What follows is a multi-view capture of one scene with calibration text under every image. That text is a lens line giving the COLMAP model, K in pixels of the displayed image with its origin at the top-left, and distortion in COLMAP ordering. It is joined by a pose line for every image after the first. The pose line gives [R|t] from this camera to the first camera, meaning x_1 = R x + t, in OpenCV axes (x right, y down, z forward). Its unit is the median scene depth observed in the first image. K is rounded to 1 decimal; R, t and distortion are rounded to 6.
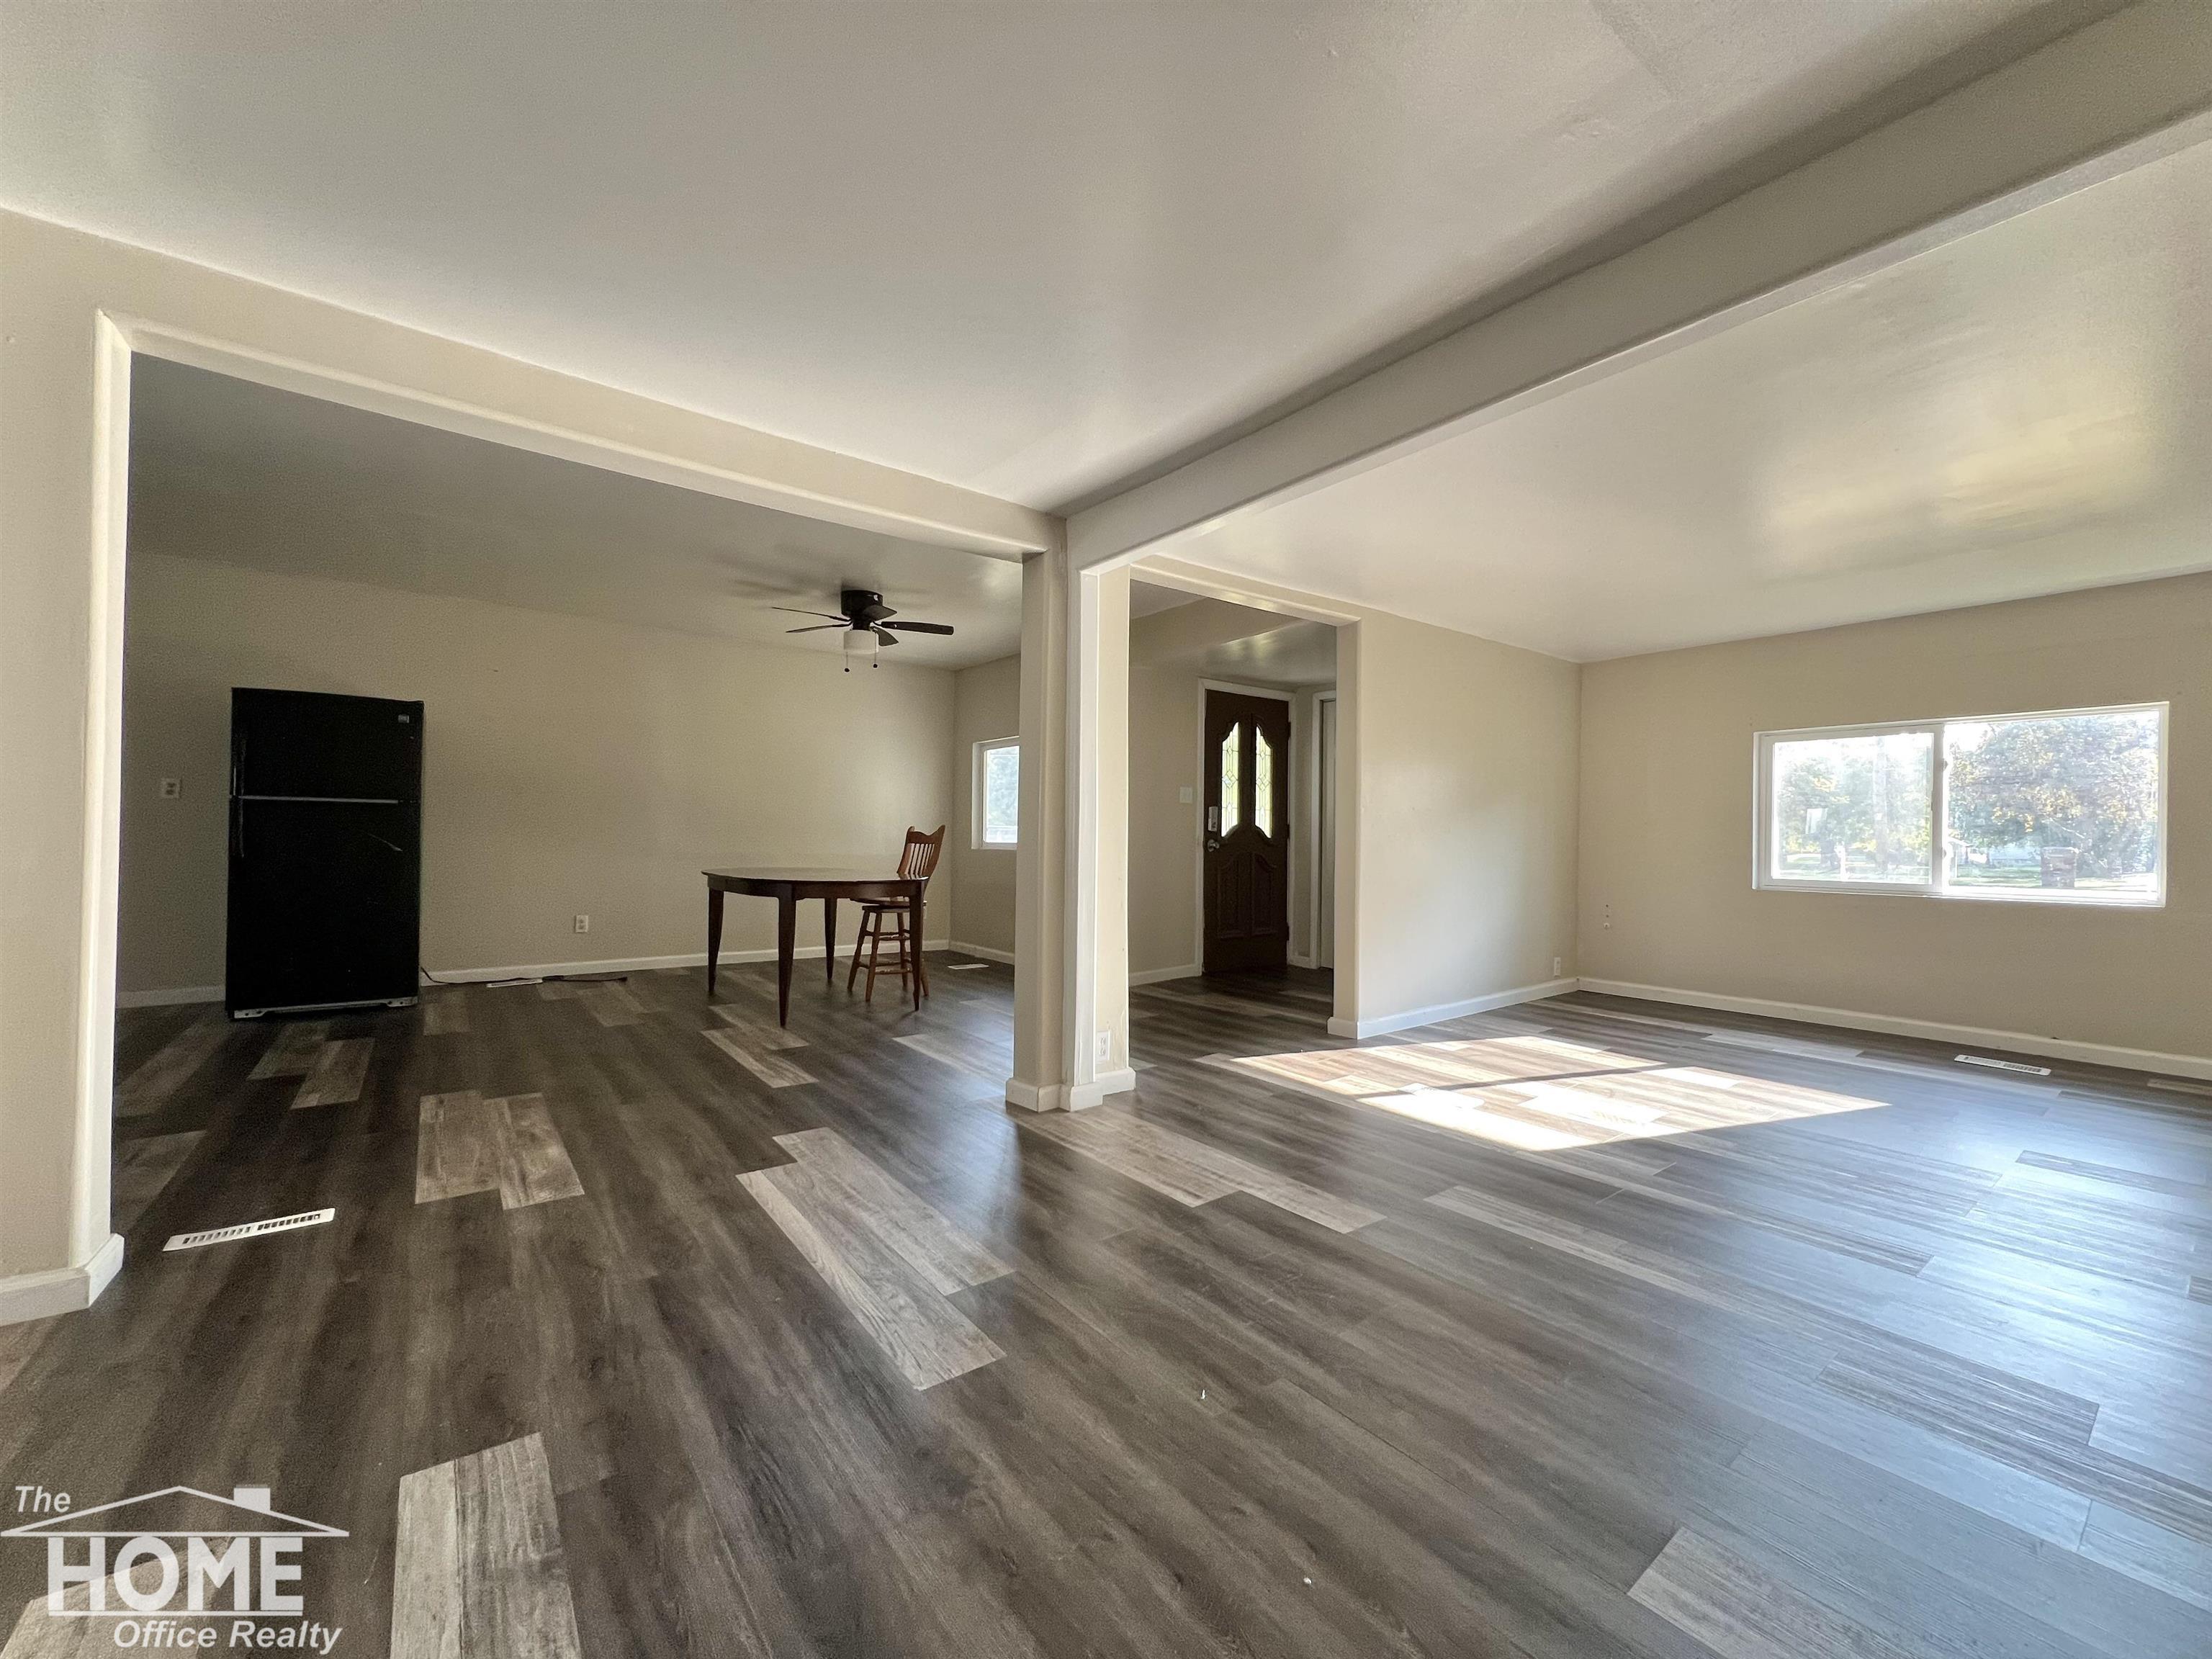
lens RADIAL K [[879.4, 0, 1112.0], [0, 879.4, 837.3], [0, 0, 1]] dist [-0.000078, 0.000155]
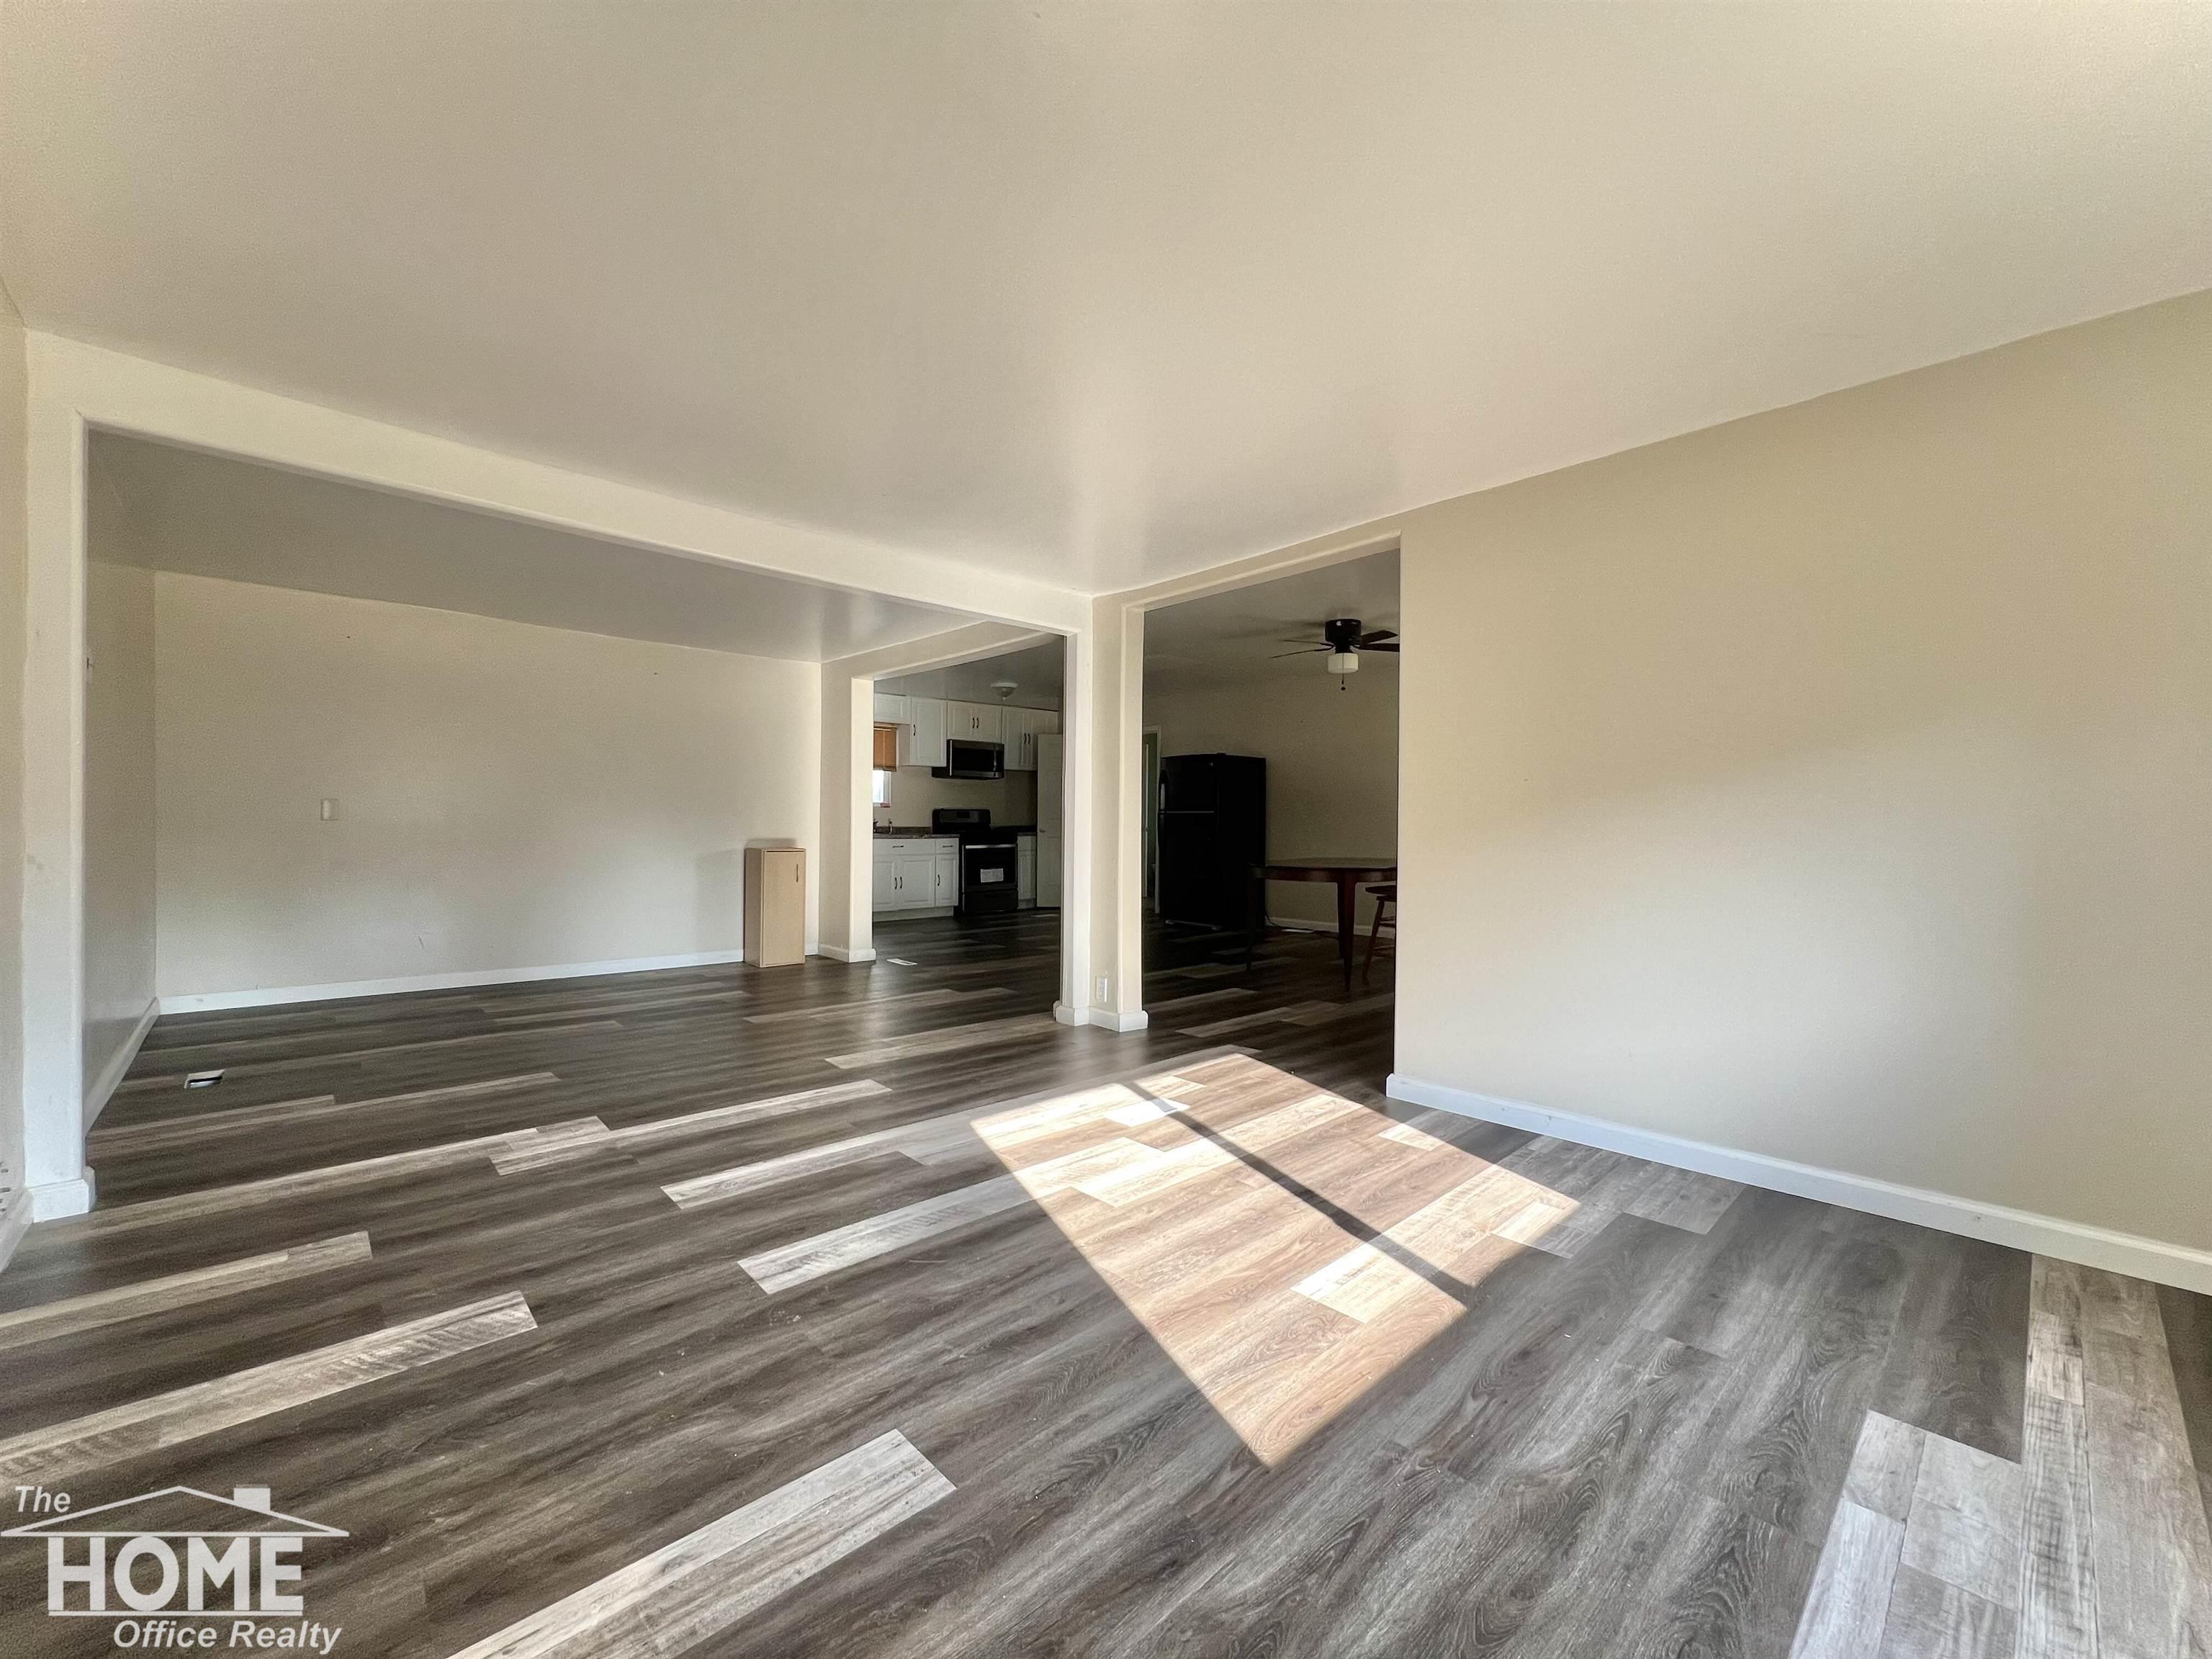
lens RADIAL K [[879.4, 0, 1102.7], [0, 879.4, 833.5], [0, 0, 1]] dist [-0.000078, 0.000155]
pose [[0.092120, -0.002856, -0.995744, 1.178606], [-0.005066, 0.999982, -0.003337, 0.012303], [0.995735, 0.005352, 0.092104, 0.812590]]
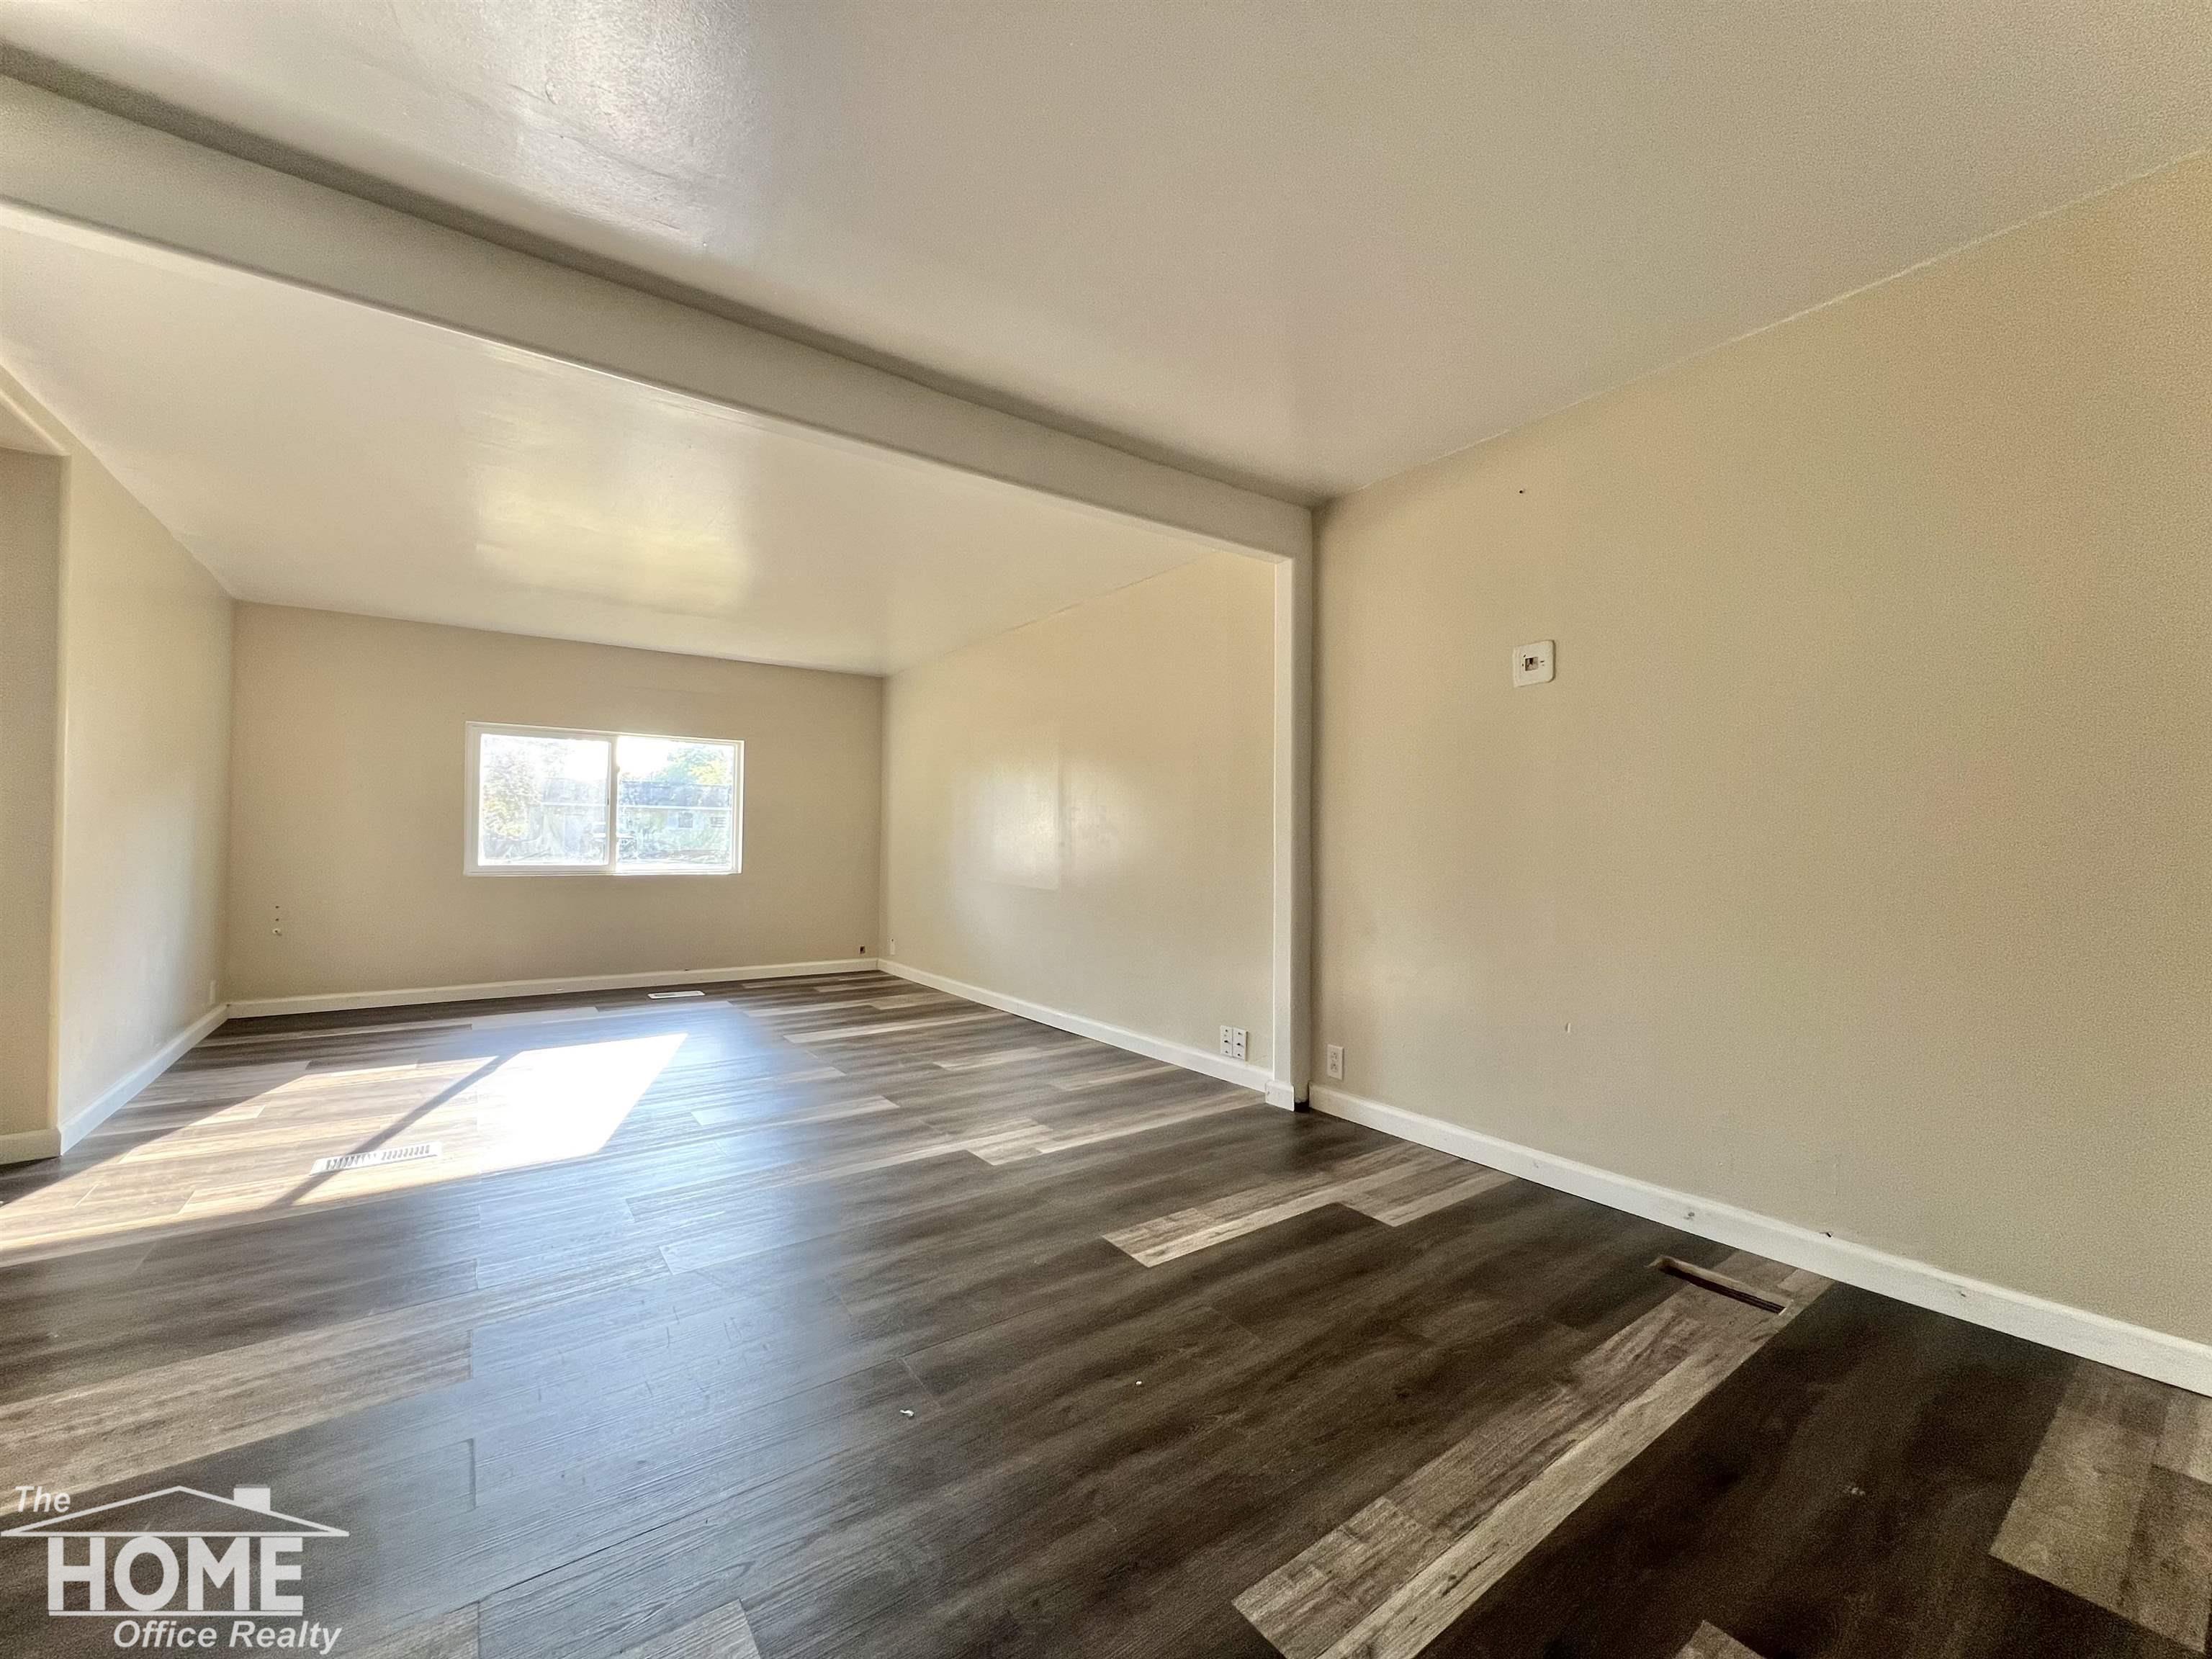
lens RADIAL K [[879.4, 0, 1107.4], [0, 879.4, 829.8], [0, 0, 1]] dist [-0.000078, 0.000155]
pose [[0.030491, 0.005966, 0.999517, -0.352489], [-0.009845, 0.999935, -0.005669, 0.005304], [-0.999487, -0.009668, 0.030547, 0.321467]]
